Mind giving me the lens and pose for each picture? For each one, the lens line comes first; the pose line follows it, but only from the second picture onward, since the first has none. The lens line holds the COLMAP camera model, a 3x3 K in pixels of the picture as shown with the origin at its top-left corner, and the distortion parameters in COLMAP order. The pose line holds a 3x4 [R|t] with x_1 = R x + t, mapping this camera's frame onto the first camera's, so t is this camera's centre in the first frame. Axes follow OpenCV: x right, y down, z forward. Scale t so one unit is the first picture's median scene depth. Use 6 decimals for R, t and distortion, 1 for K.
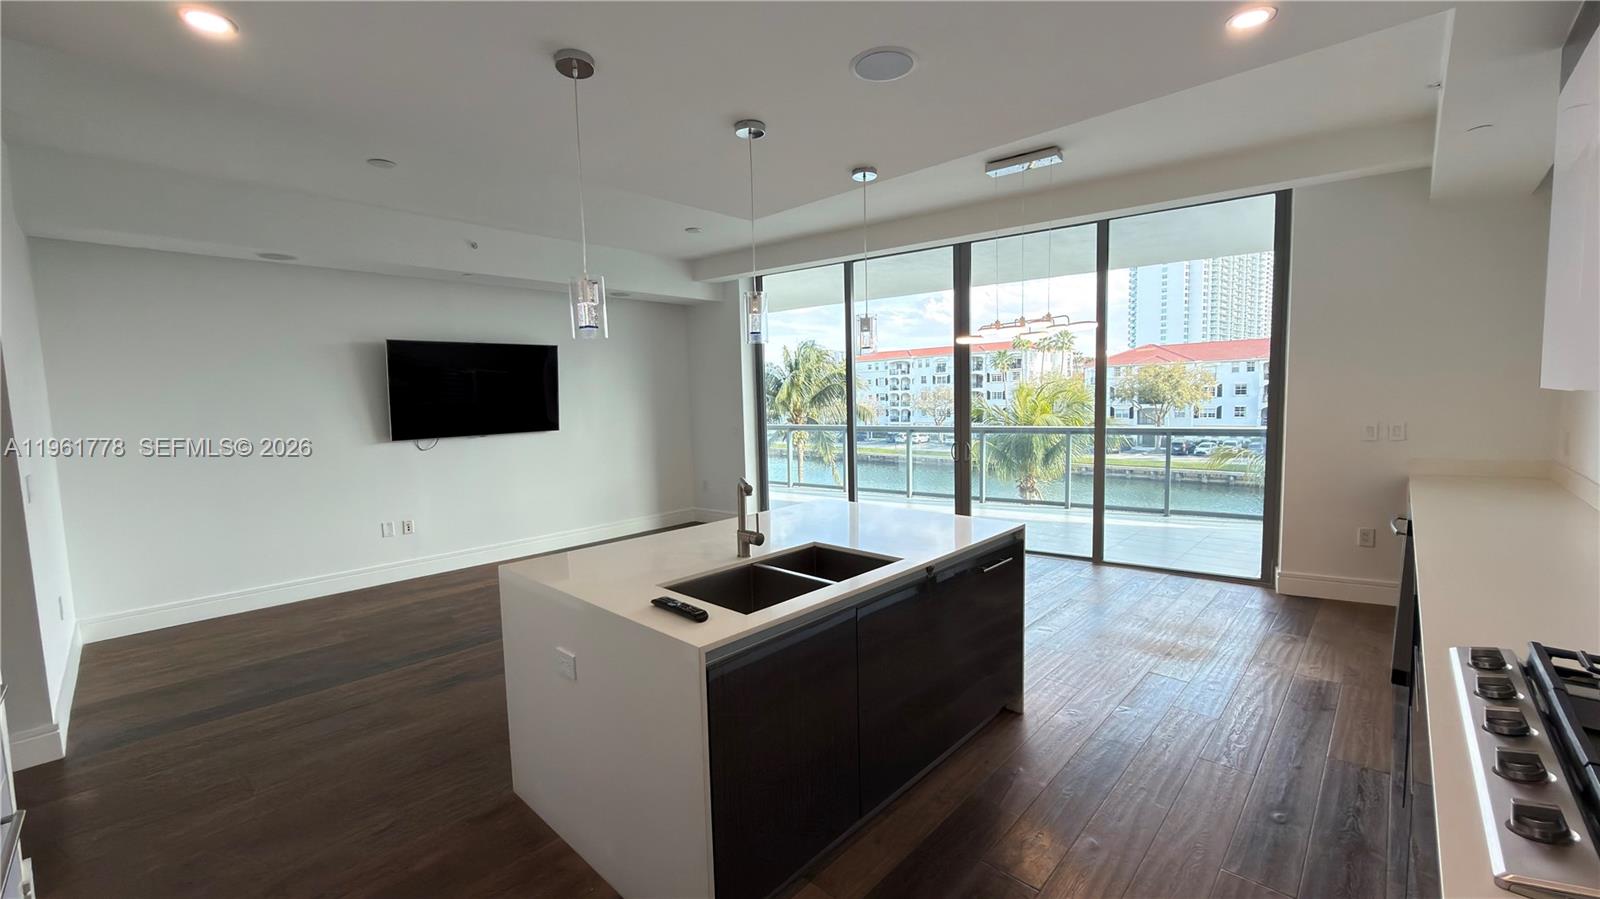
lens RADIAL K [[639.6, 0, 800.0], [0, 639.6, 449.5], [0, 0, 1]] dist [0.005732, -0.000100]
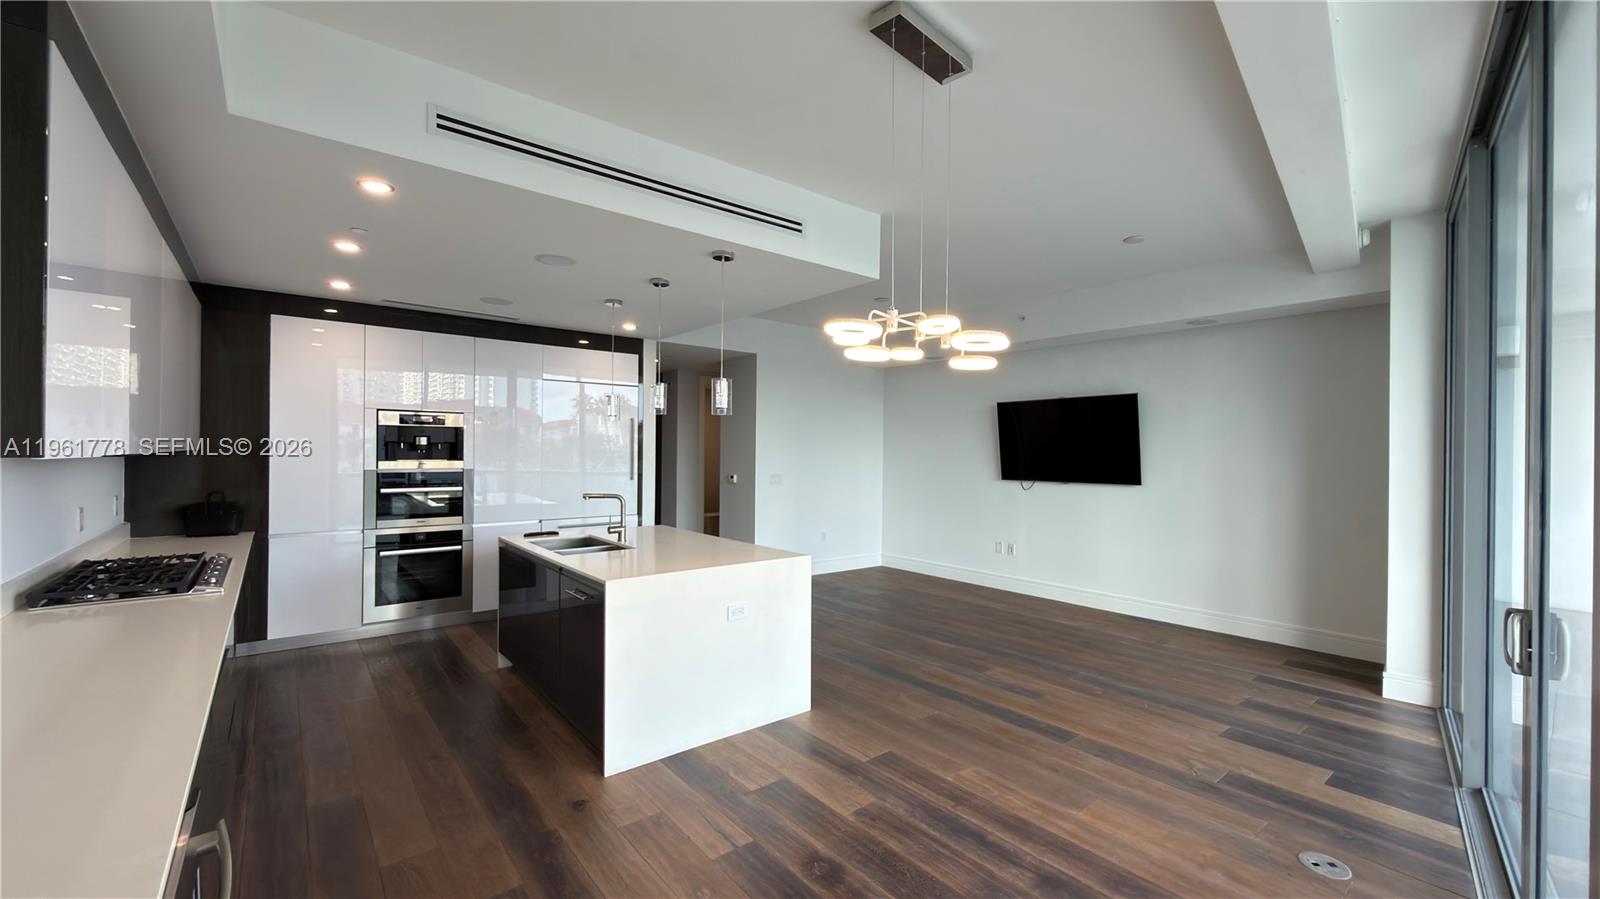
lens RADIAL K [[639.6, 0, 800.0], [0, 639.6, 449.5], [0, 0, 1]] dist [0.005732, -0.000100]
pose [[-0.134304, 0.027360, -0.990562, 0.462701], [-0.087504, 0.995386, 0.039357, -0.058920], [0.987069, 0.091964, -0.131291, 0.504166]]
